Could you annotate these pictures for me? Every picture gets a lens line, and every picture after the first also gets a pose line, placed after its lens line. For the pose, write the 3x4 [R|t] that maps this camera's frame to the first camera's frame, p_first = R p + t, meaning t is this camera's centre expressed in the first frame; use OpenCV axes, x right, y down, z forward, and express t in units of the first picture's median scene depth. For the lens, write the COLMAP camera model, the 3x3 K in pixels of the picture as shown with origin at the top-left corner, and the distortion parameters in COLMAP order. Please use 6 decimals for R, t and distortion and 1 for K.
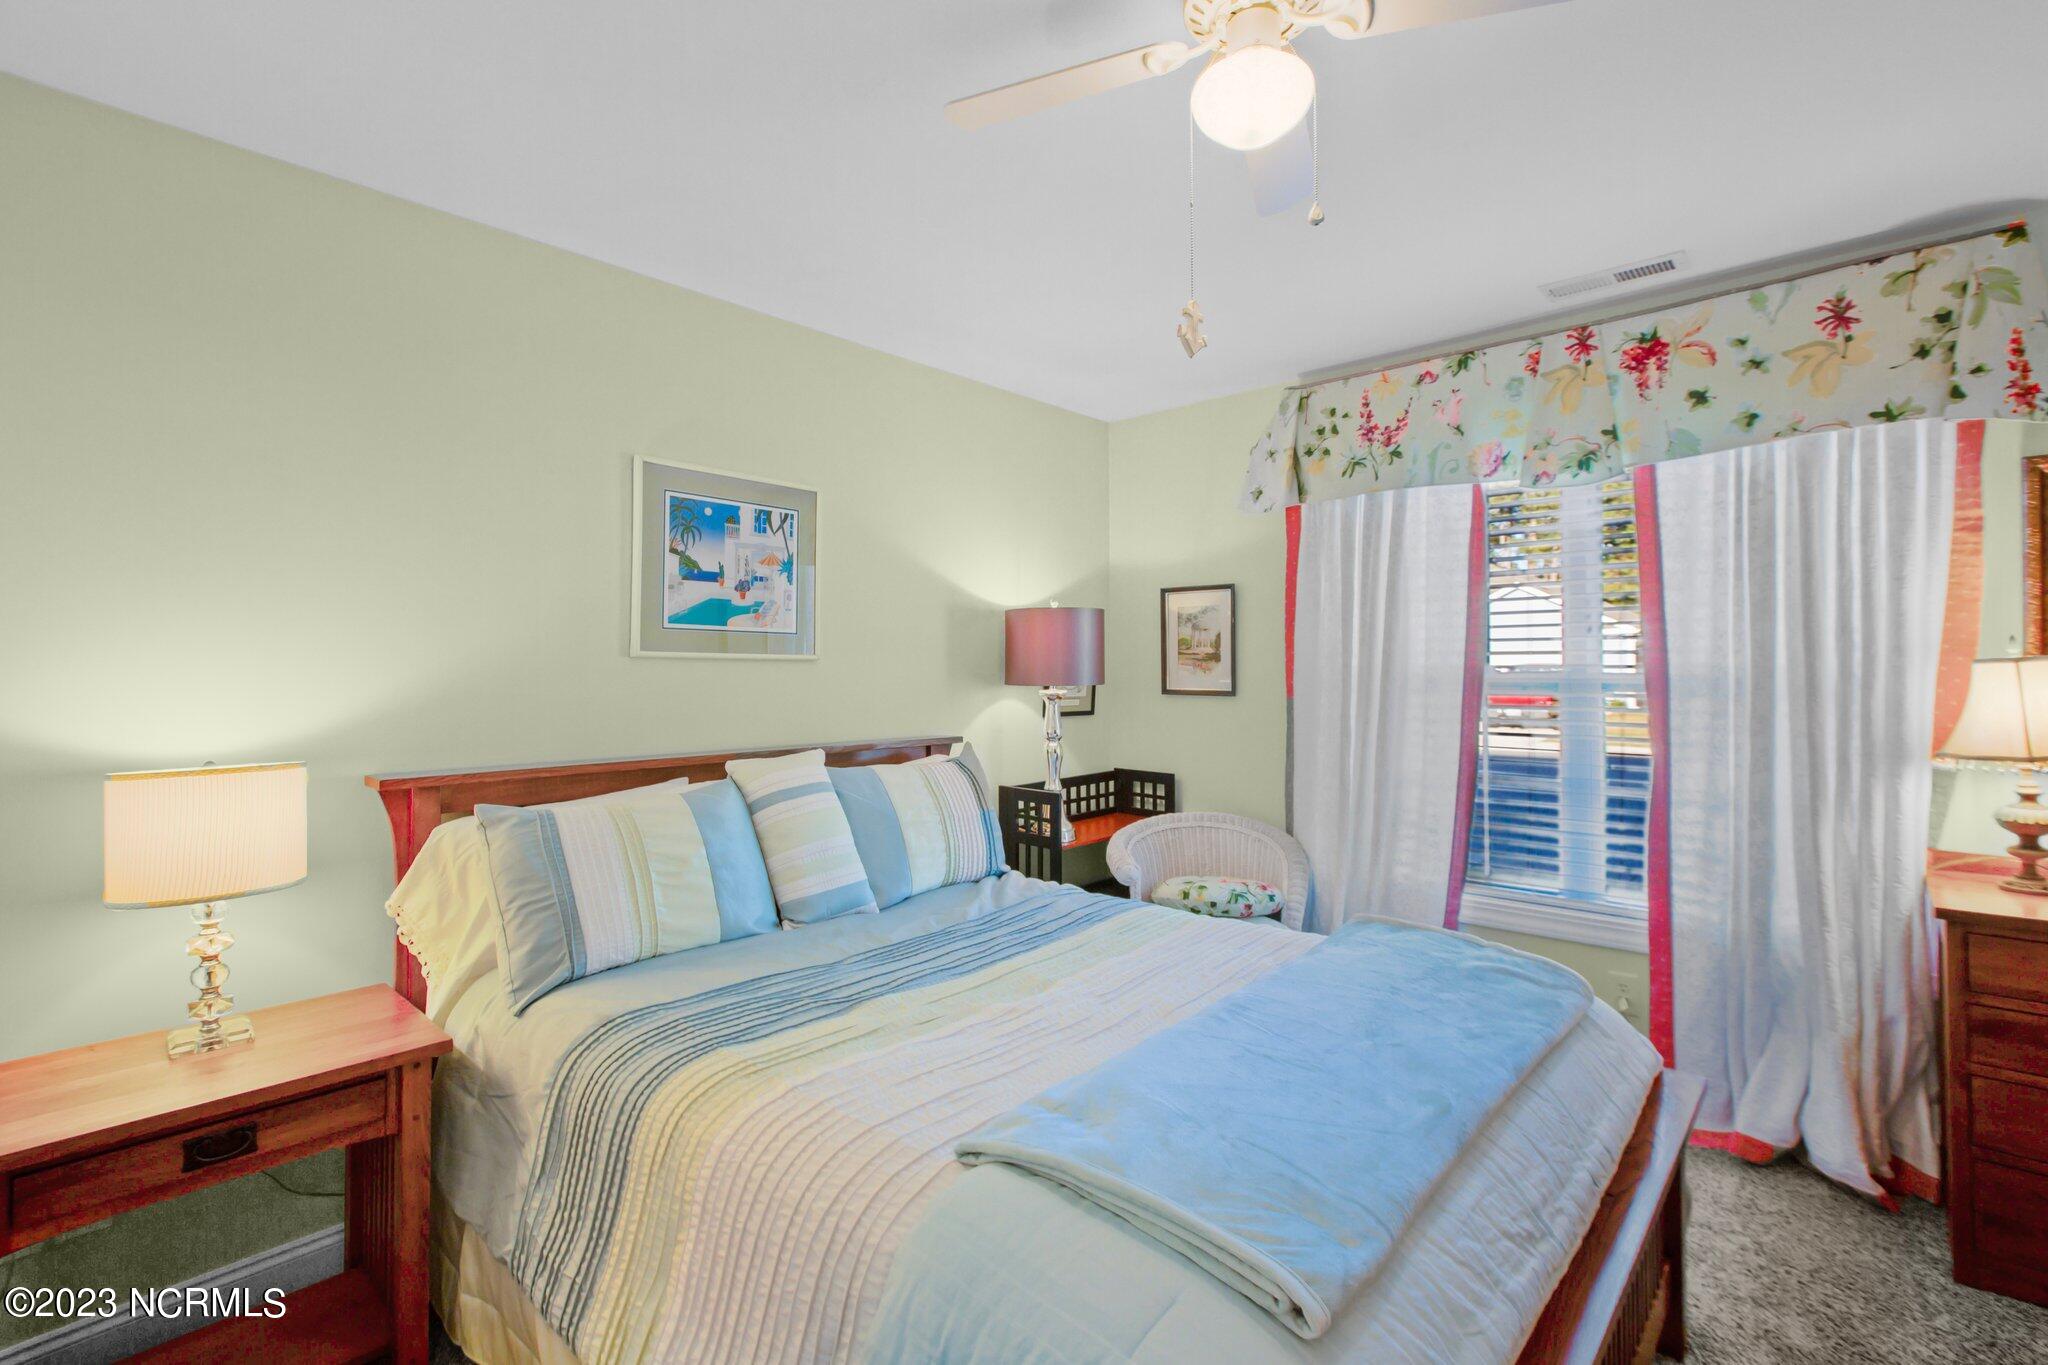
lens RADIAL K [[925.6, 0, 1007.4], [0, 925.6, 672.4], [0, 0, 1]] dist [0.001147, -0.000079]
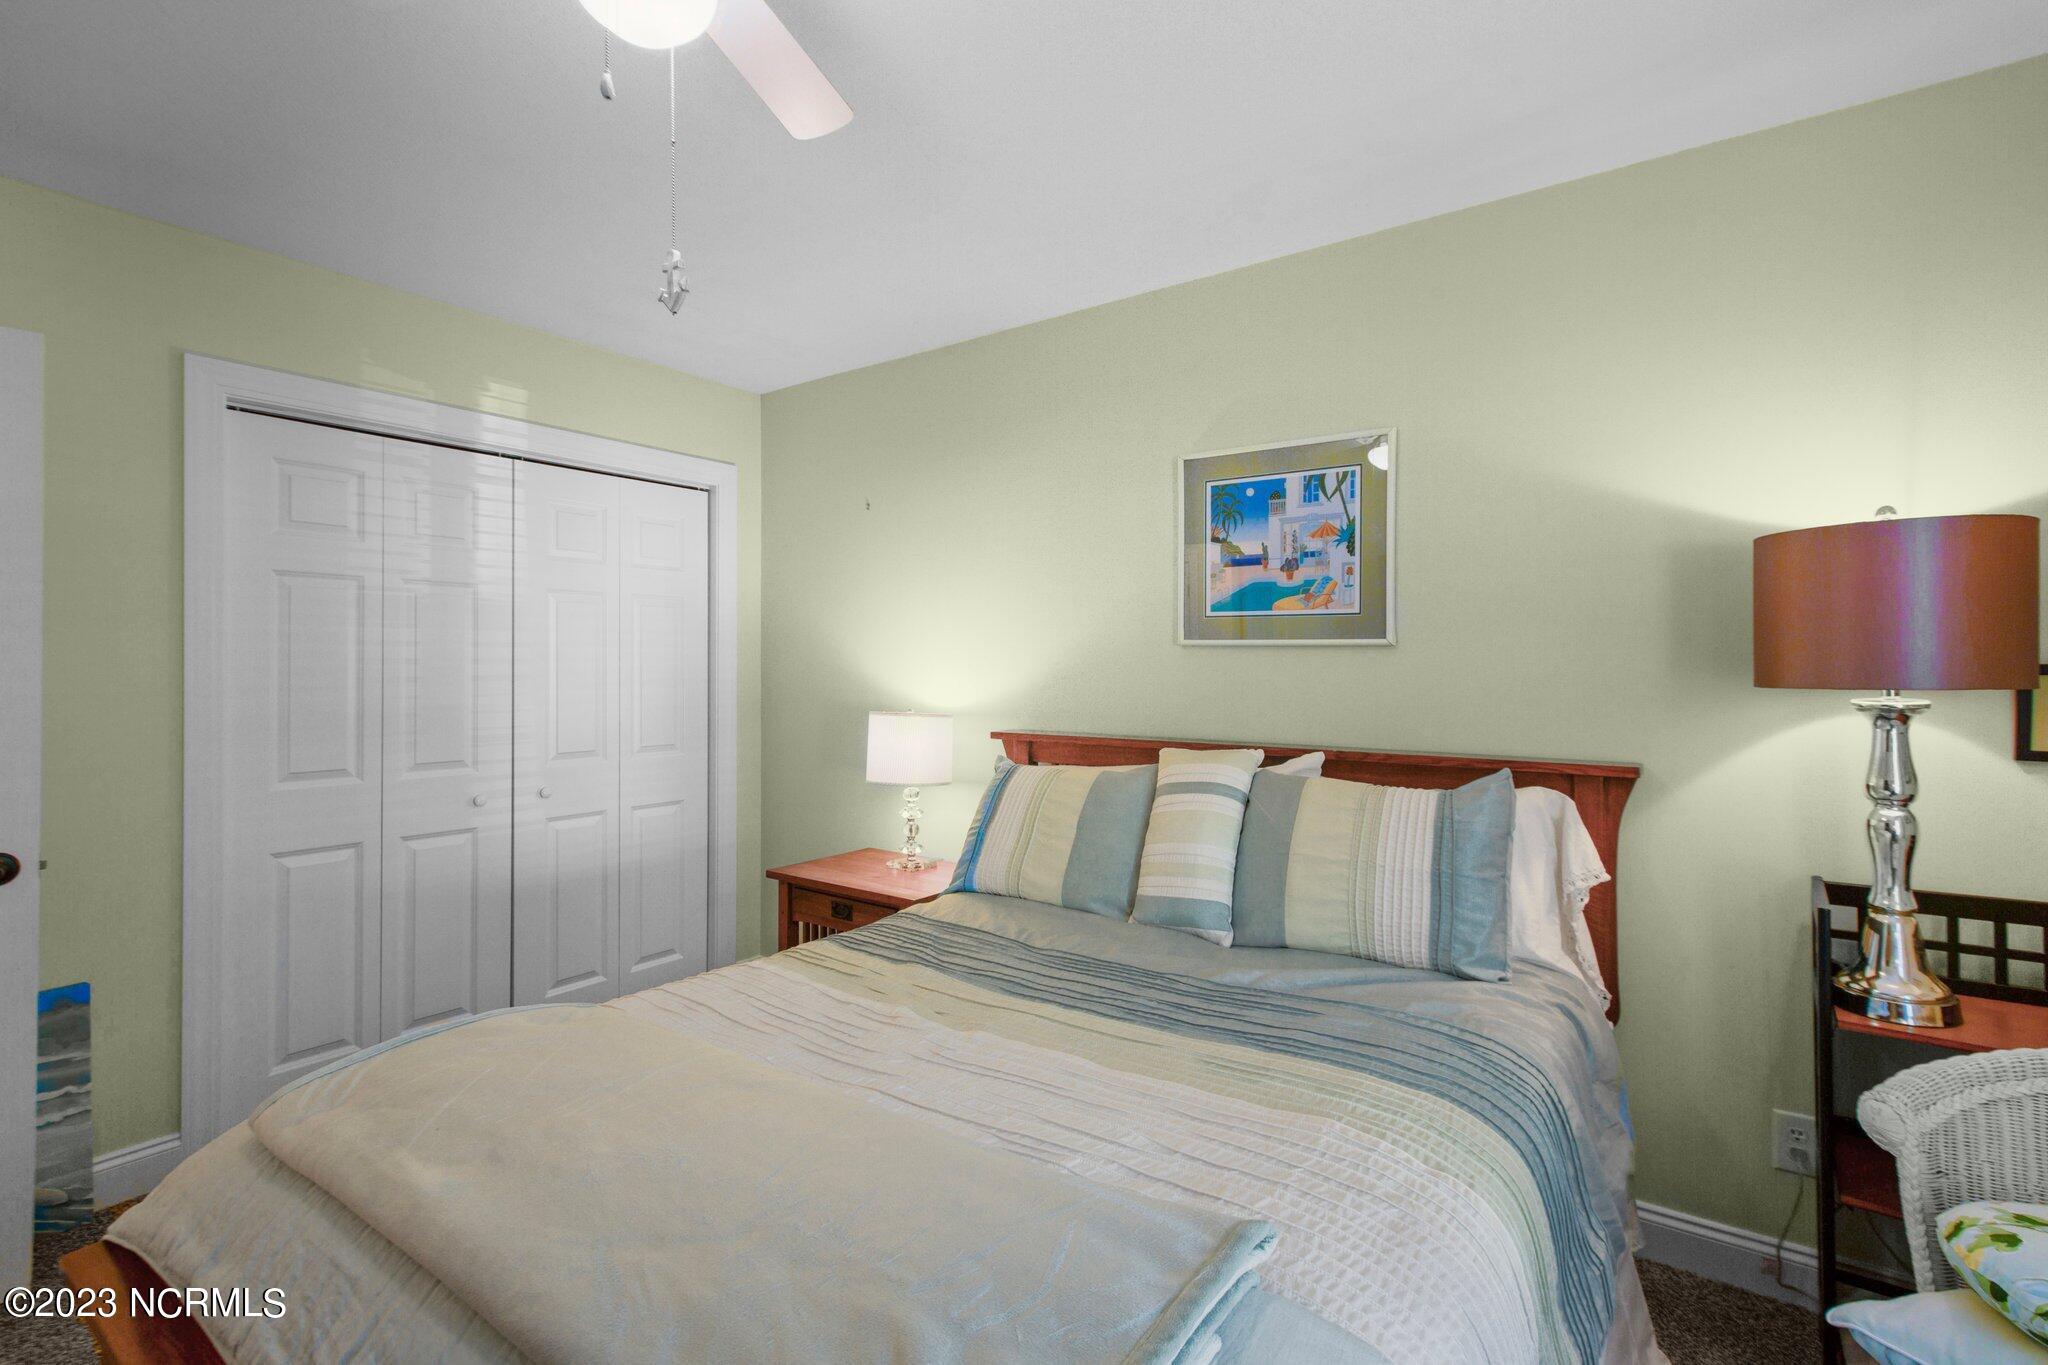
lens RADIAL K [[925.6, 0, 1007.4], [0, 925.6, 672.4], [0, 0, 1]] dist [0.001147, -0.000079]
pose [[0.125155, 0.015034, -0.992023, 0.600870], [-0.003676, 0.999885, 0.014690, -0.000229], [0.992130, 0.001808, 0.125196, 0.630139]]
